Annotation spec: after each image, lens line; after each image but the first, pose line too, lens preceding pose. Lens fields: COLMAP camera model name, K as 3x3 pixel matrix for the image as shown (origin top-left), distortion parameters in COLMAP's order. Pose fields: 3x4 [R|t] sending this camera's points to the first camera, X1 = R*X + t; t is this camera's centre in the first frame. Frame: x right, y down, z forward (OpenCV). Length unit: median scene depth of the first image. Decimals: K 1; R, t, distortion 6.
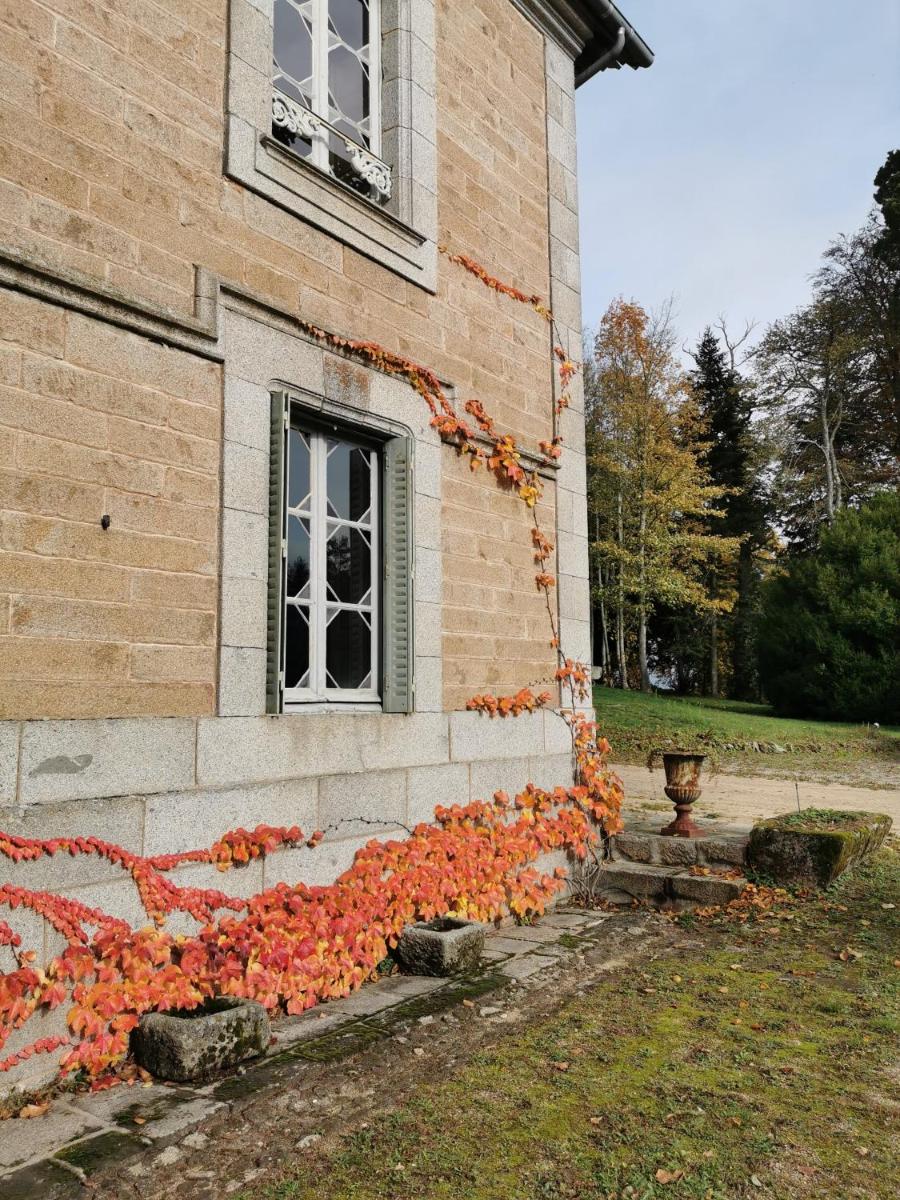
lens RADIAL K [[912.8, 0, 450.0], [0, 912.8, 600.0], [0, 0, 1]] dist [0.007604, -0.003441]
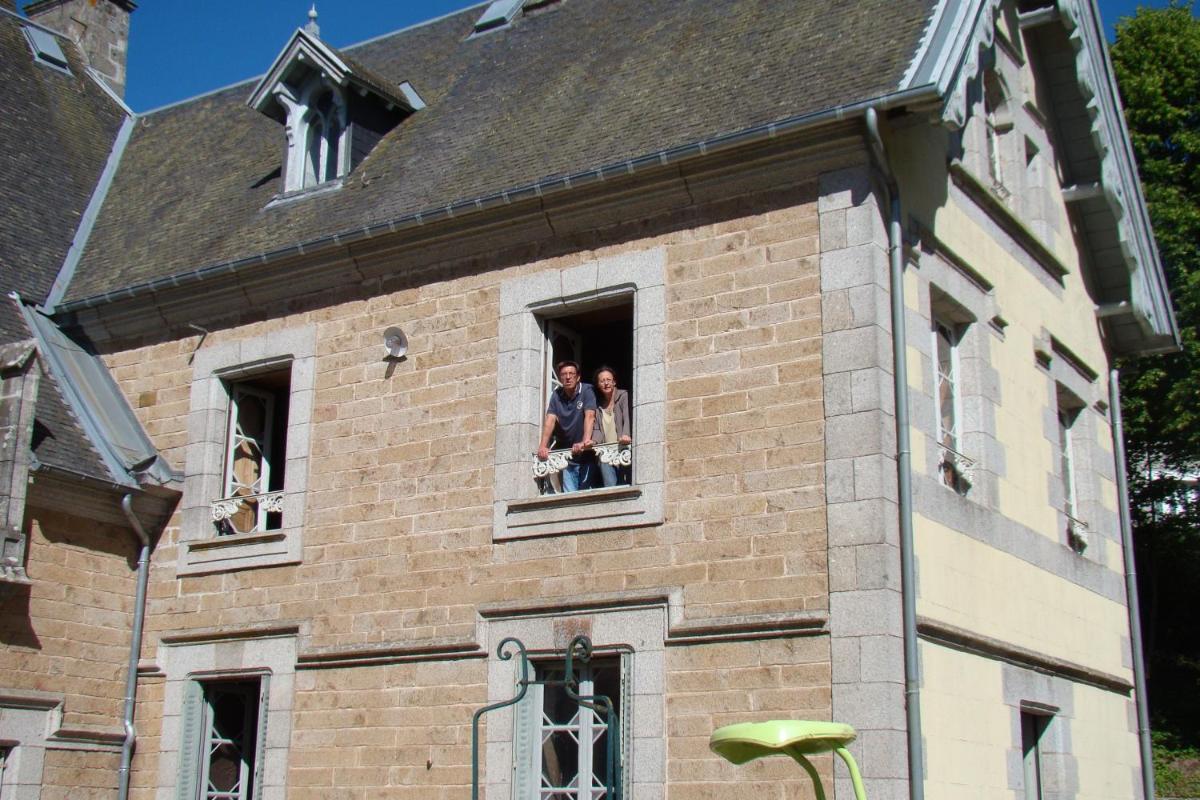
lens RADIAL K [[1590.8, 0, 599.3], [0, 1590.8, 370.2], [0, 0, 1]] dist [-0.017123, 0.033711]
pose [[0.086765, -0.271481, -0.958525, 2.662804], [0.102278, 0.959497, -0.262498, 0.031527], [0.990965, -0.075261, 0.111018, 0.872330]]
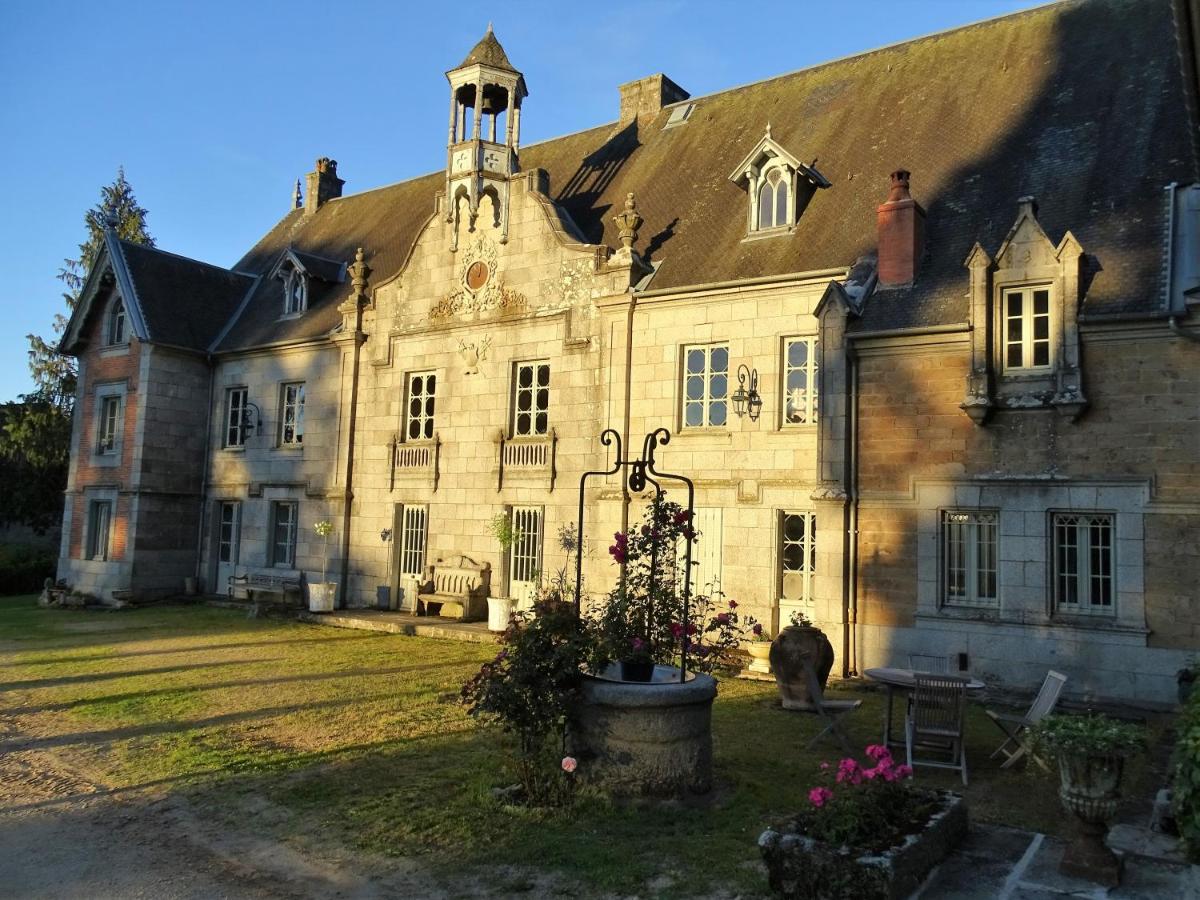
lens RADIAL K [[938.0, 0, 647.4], [0, 938.0, 444.2], [0, 0, 1]] dist [-0.010621, -0.001338]
pose [[-0.995316, -0.037408, -0.089149, 0.935436], [-0.018638, 0.979055, -0.202739, 0.166826], [0.094866, -0.200128, -0.975166, 2.452655]]
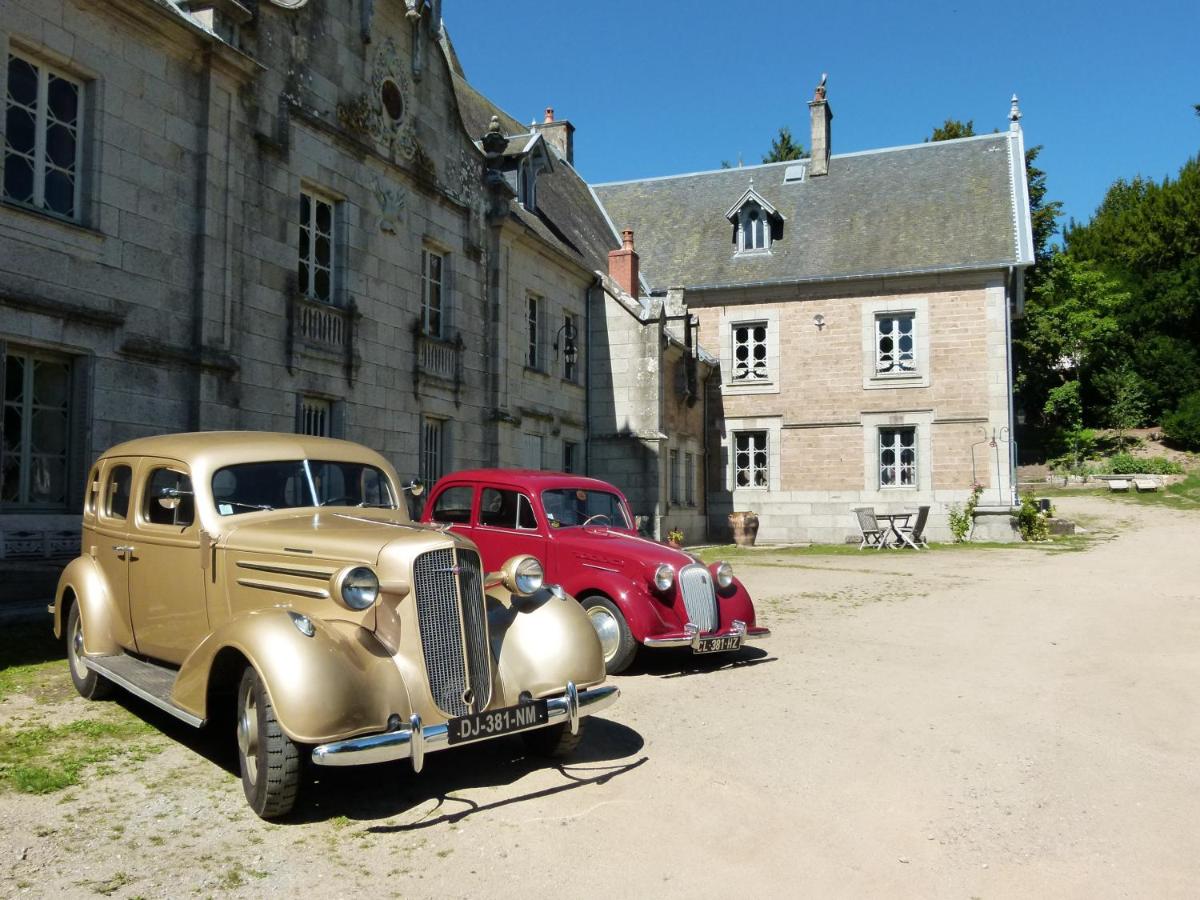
lens RADIAL K [[1022.7, 0, 600.0], [0, 1022.7, 450.0], [0, 0, 1]] dist [-0.041602, 0.001322]
pose [[0.295588, -0.054975, -0.953733, 4.840456], [0.104232, 0.994239, -0.025005, -0.121776], [0.949612, -0.092019, 0.299615, -2.216614]]
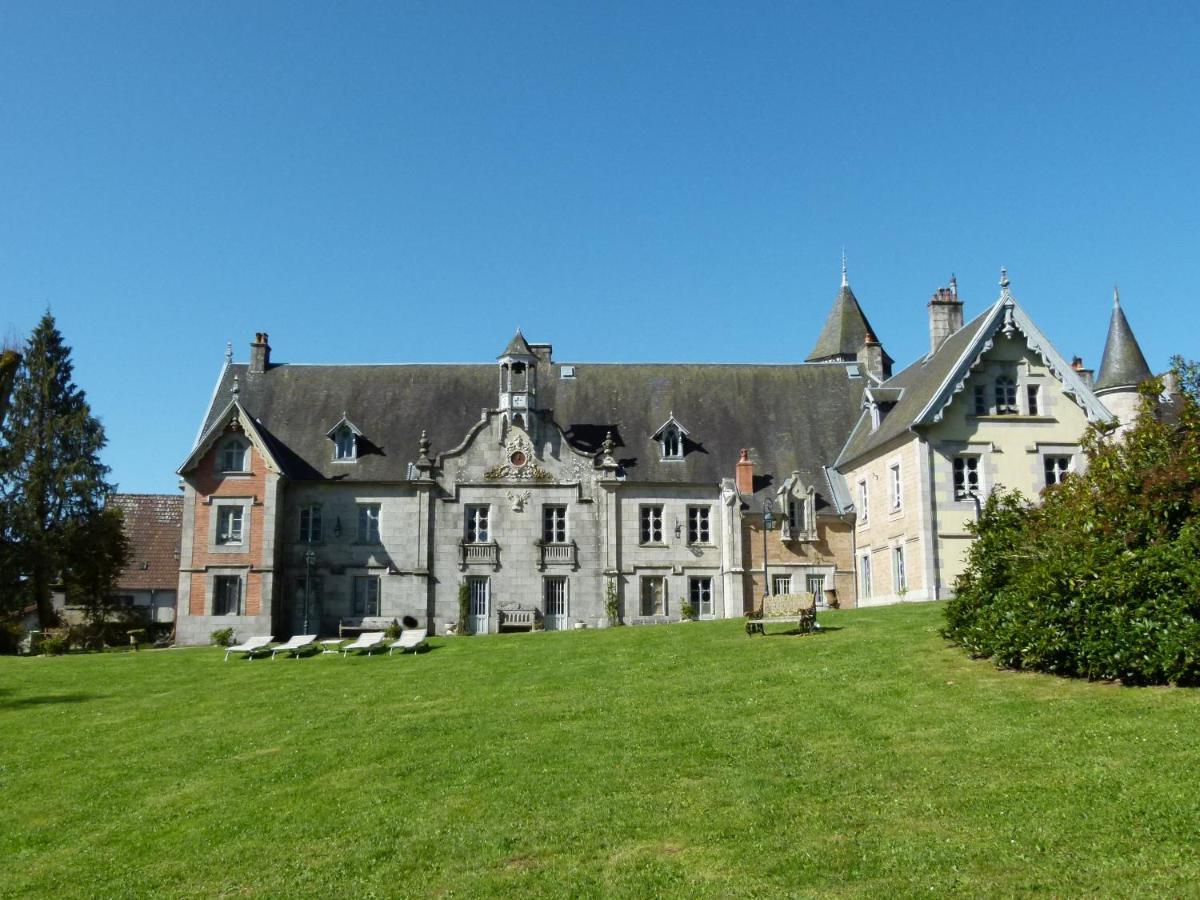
lens RADIAL K [[1022.7, 0, 600.0], [0, 1022.7, 450.0], [0, 0, 1]] dist [-0.041602, 0.001322]
pose [[-0.752787, -0.113282, -0.648444, 6.840583], [0.078942, 0.962436, -0.259781, 0.916863], [0.653514, -0.246749, -0.715566, 5.417146]]
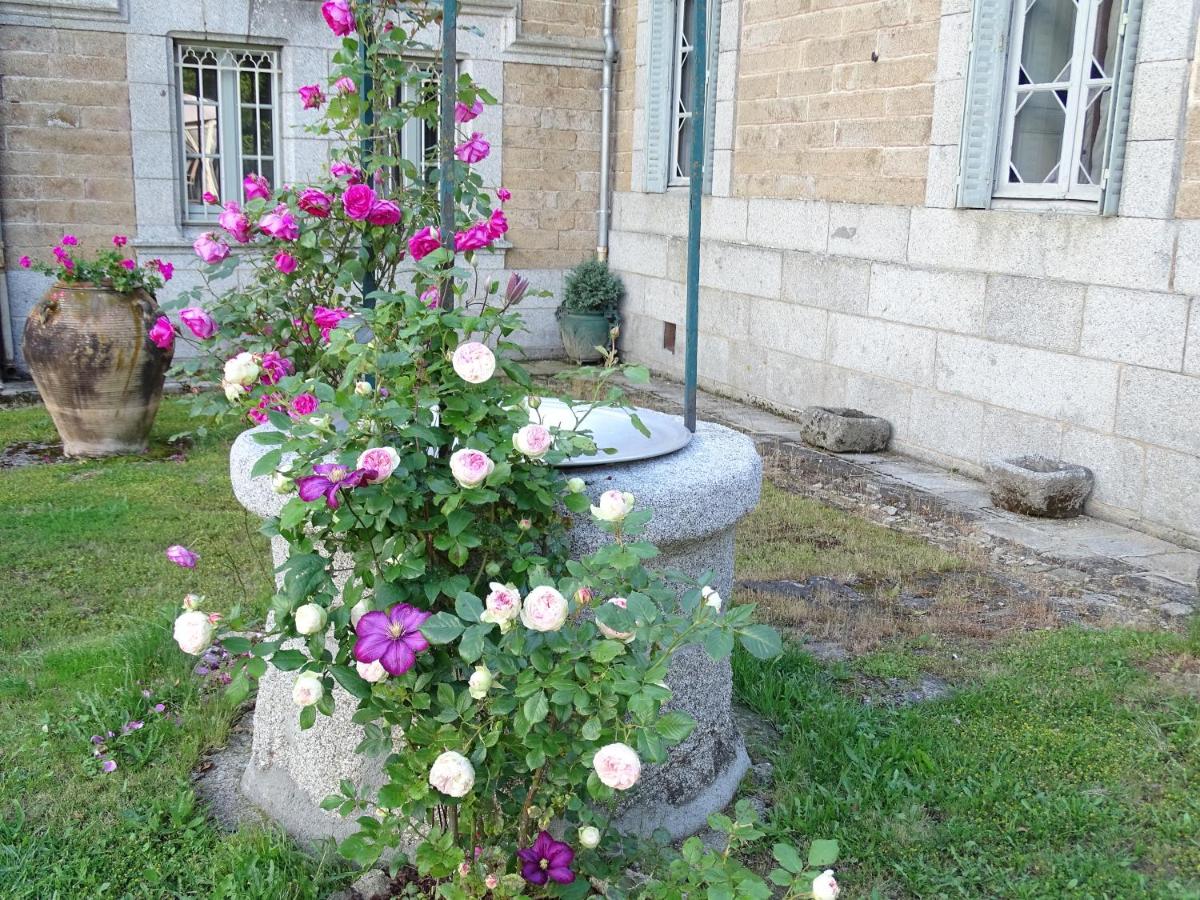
lens RADIAL K [[1295.4, 0, 600.0], [0, 1295.4, 450.0], [0, 0, 1]] dist [0.031535, 0.024930]
pose [[-0.487253, 0.172364, -0.856081, 1.320240], [0.071064, 0.984902, 0.157854, 0.129956], [0.870365, 0.016079, -0.492145, 1.340755]]
